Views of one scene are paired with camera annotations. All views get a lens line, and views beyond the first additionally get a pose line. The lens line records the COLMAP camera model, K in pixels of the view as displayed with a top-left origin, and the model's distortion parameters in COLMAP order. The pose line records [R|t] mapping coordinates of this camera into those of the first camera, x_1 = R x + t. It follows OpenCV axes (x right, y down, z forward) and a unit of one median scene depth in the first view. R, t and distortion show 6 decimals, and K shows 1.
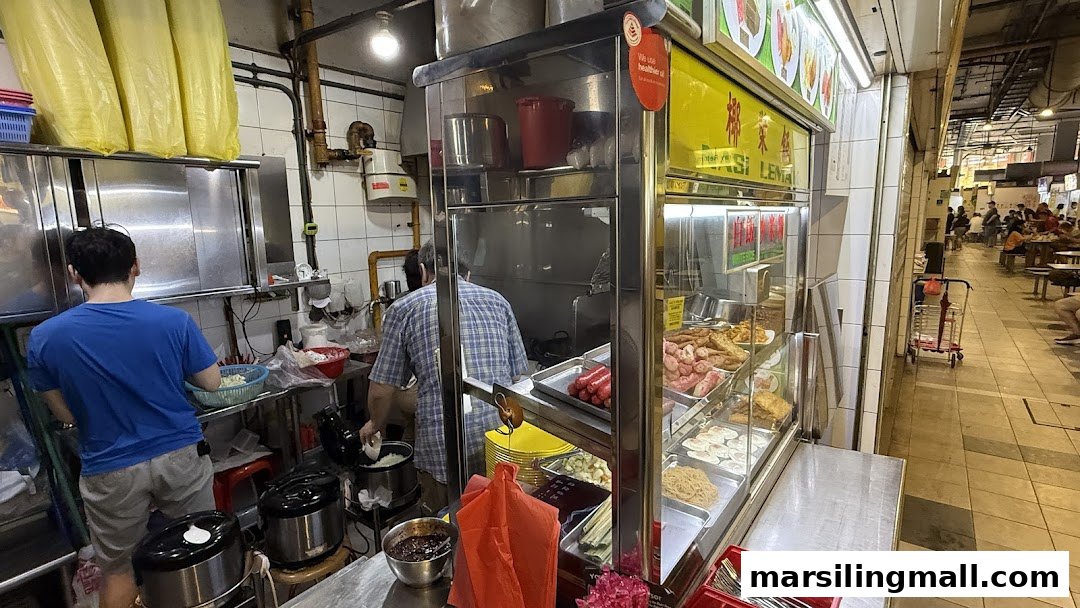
lens RADIAL K [[527.9, 0, 533.5], [0, 527.9, 306.7], [0, 0, 1]] dist [-0.000557, 0.000577]
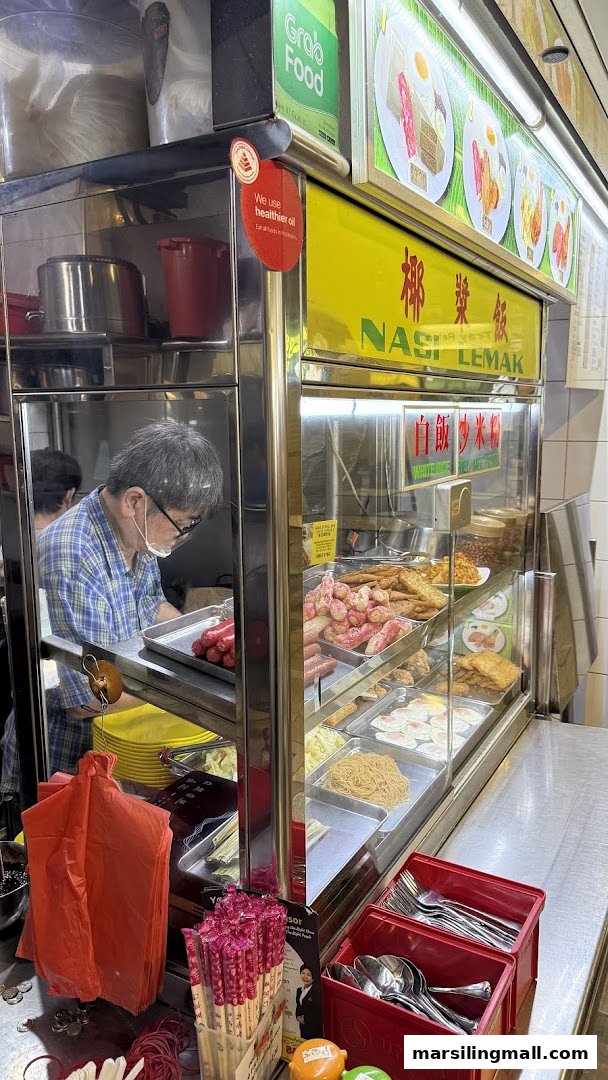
lens RADIAL K [[768.3, 0, 311.5], [0, 768.3, 542.7], [0, 0, 1]] dist [0.035140, -0.034759]
pose [[0.991341, -0.004741, 0.131227, 0.086354], [0.004838, 0.999988, -0.000422, 0.011986], [-0.131223, 0.001053, 0.991352, -0.066663]]
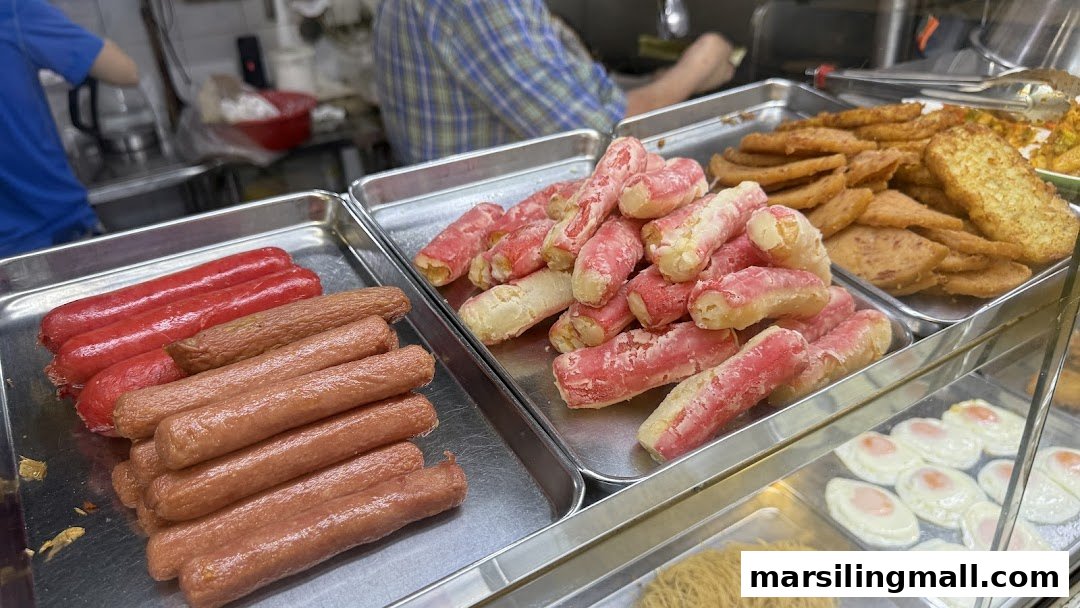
lens RADIAL K [[768.3, 0, 541.3], [0, 768.3, 302.8], [0, 0, 1]] dist [0.035140, -0.034759]
pose [[0.929832, 0.150250, -0.335913, 0.361820], [-0.030023, 0.940777, 0.337693, 0.011792], [0.366758, -0.303913, 0.879276, 0.717216]]
